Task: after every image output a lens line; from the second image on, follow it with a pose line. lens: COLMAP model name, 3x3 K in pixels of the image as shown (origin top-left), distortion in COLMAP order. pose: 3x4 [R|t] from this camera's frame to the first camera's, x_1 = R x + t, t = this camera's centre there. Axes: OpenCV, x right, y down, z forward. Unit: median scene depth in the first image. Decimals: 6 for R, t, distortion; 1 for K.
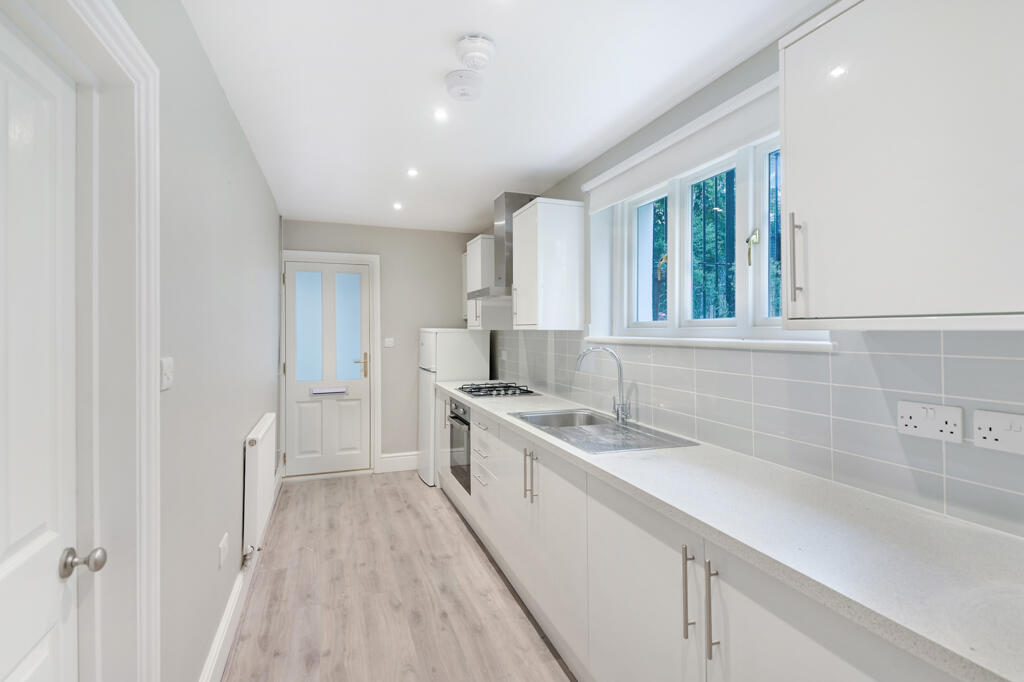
lens RADIAL K [[507.2, 0, 514.1], [0, 507.2, 332.8], [0, 0, 1]] dist [0.049180, -0.011139]
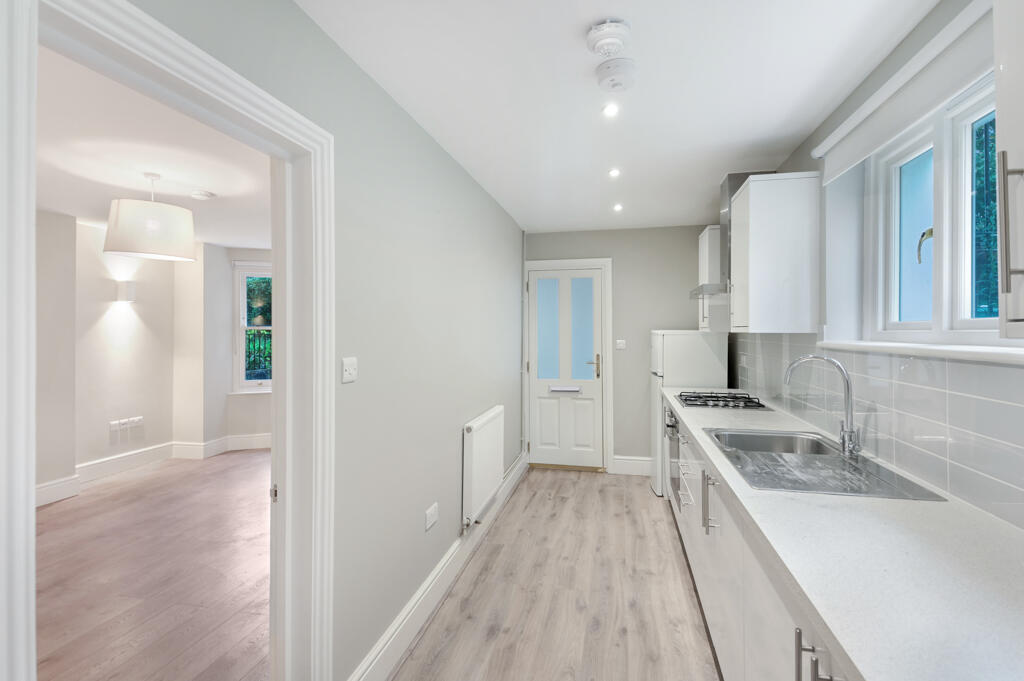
lens RADIAL K [[507.2, 0, 511.8], [0, 507.2, 334.7], [0, 0, 1]] dist [0.049180, -0.011139]
pose [[0.848341, 0.000712, -0.529450, 0.160983], [0.001250, 0.999994, 0.003348, -0.005721], [0.529449, -0.003502, 0.848335, 0.063773]]
